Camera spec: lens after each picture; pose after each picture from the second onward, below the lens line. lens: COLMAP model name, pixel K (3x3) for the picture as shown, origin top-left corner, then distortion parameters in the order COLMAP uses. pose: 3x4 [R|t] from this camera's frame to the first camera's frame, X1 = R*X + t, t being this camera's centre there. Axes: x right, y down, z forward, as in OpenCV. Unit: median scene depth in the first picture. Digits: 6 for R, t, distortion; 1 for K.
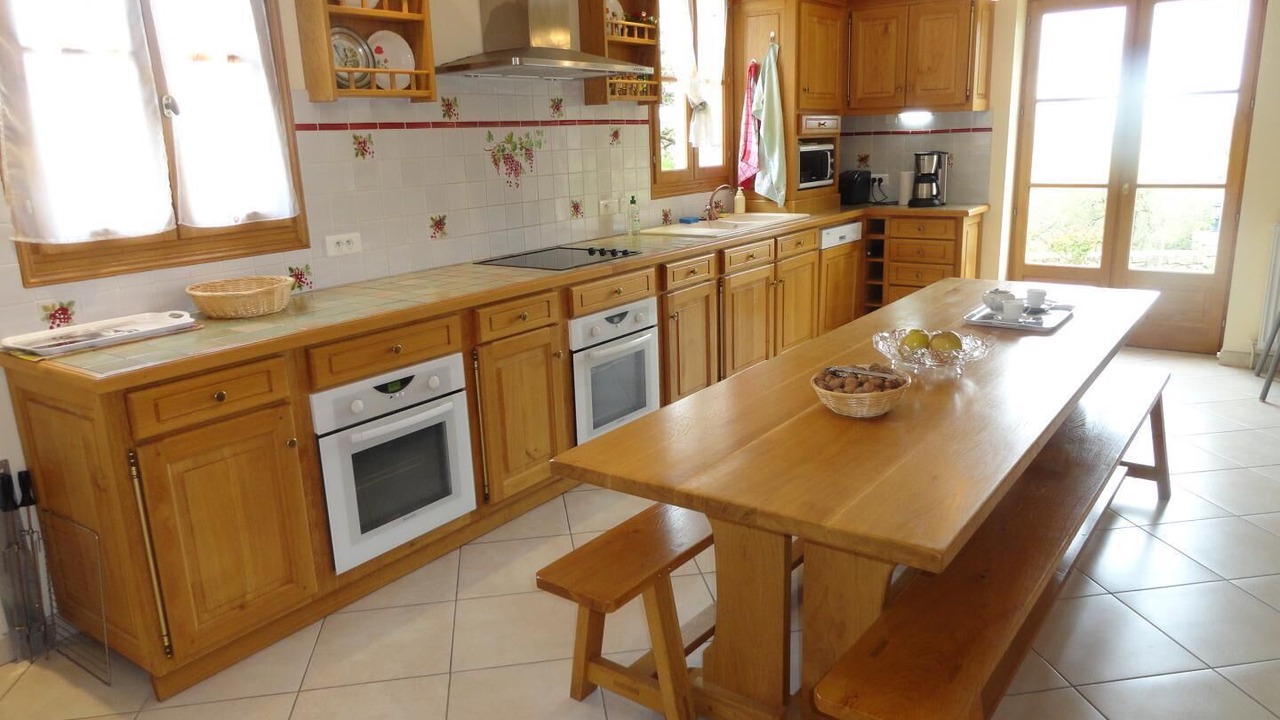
lens RADIAL K [[918.5, 0, 637.2], [0, 918.5, 356.0], [0, 0, 1]] dist [-0.002468, -0.002830]
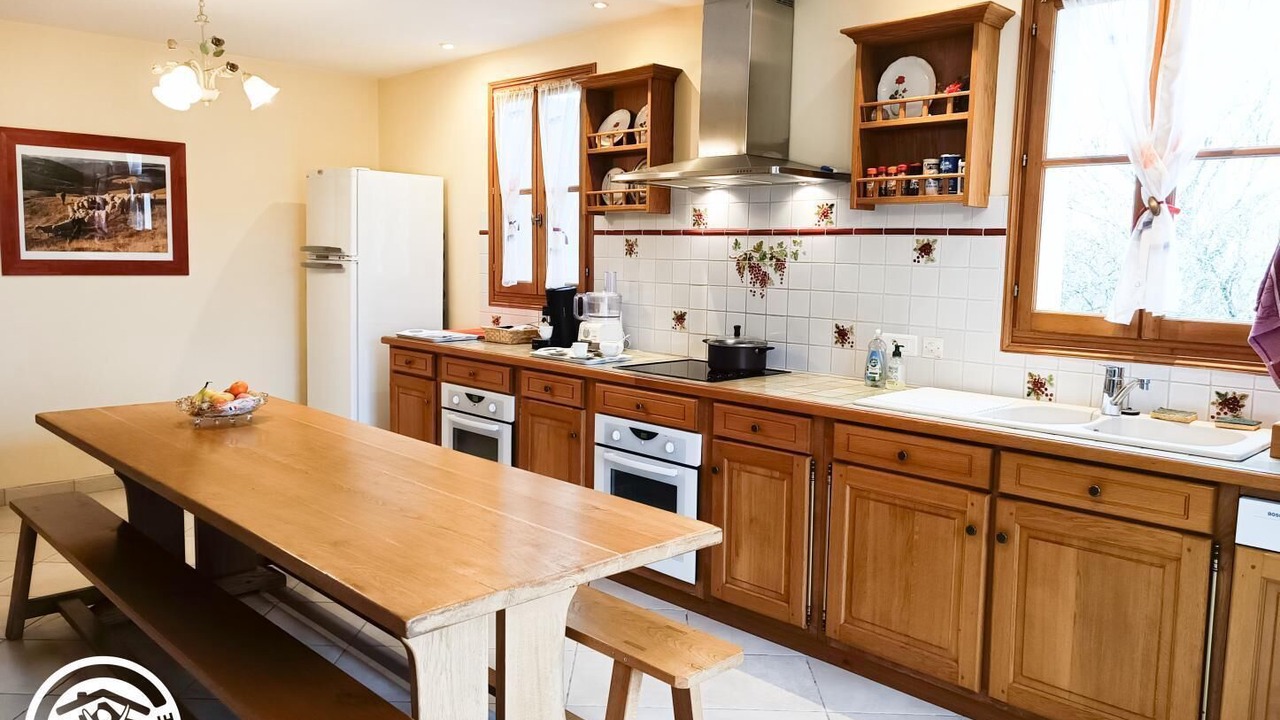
lens RADIAL K [[918.5, 0, 636.8], [0, 918.5, 363.7], [0, 0, 1]] dist [-0.002468, -0.002830]
pose [[-0.188775, 0.157242, -0.969350, 0.837368], [-0.235498, 0.951045, 0.200134, -0.283048], [0.953365, 0.266061, -0.142503, 1.046283]]
